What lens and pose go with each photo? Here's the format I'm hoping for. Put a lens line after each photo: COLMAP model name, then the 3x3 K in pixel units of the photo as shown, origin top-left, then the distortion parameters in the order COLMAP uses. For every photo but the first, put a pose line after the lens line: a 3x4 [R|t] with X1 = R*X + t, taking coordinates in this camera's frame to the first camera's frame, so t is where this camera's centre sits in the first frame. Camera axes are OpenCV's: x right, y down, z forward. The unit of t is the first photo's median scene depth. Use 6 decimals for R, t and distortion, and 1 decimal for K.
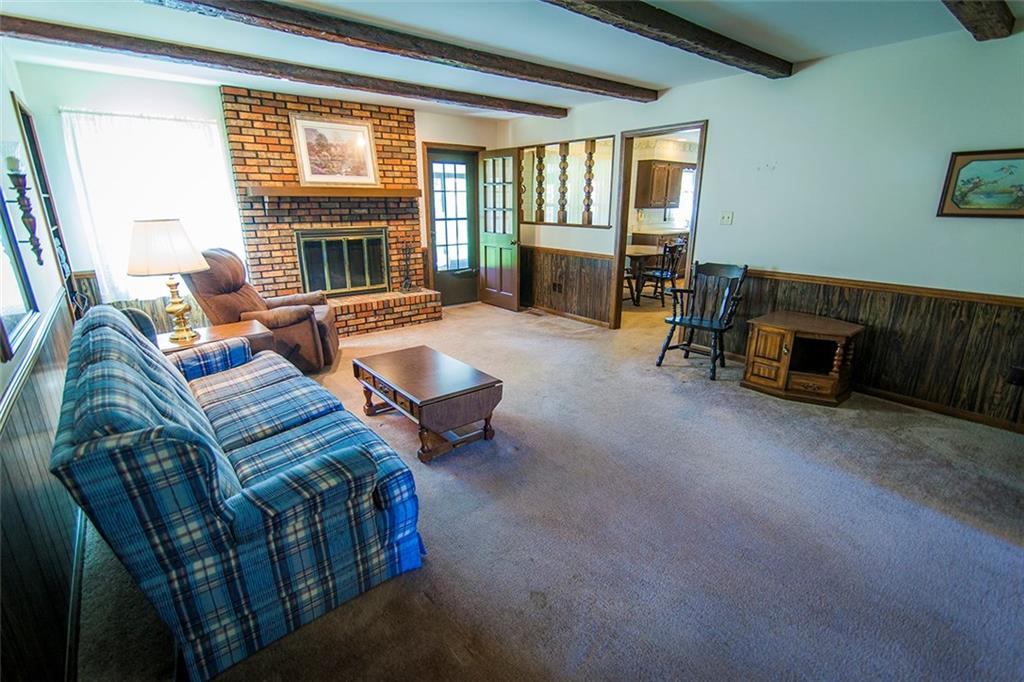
lens RADIAL K [[476.0, 0, 512.0], [0, 476.0, 341.0], [0, 0, 1]] dist [-0.000790, -0.000306]
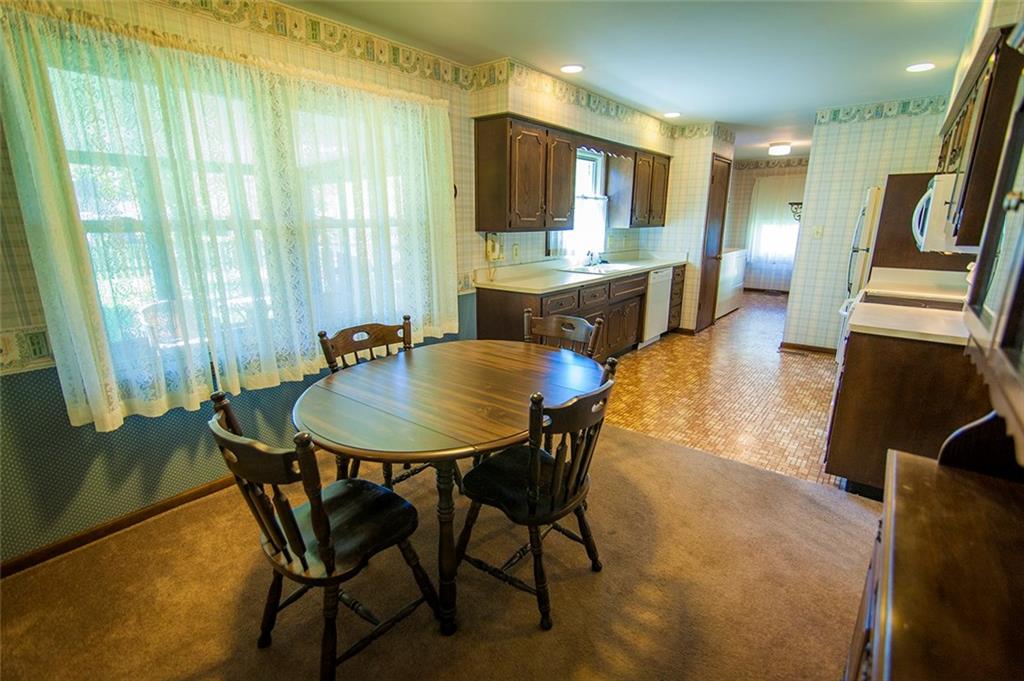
lens RADIAL K [[476.0, 0, 512.0], [0, 476.0, 340.5], [0, 0, 1]] dist [-0.000790, -0.000306]
pose [[0.978160, -0.048415, 0.202135, 0.194880], [0.055708, 0.997980, -0.030545, -0.163312], [-0.200248, 0.041139, 0.978881, 0.569279]]
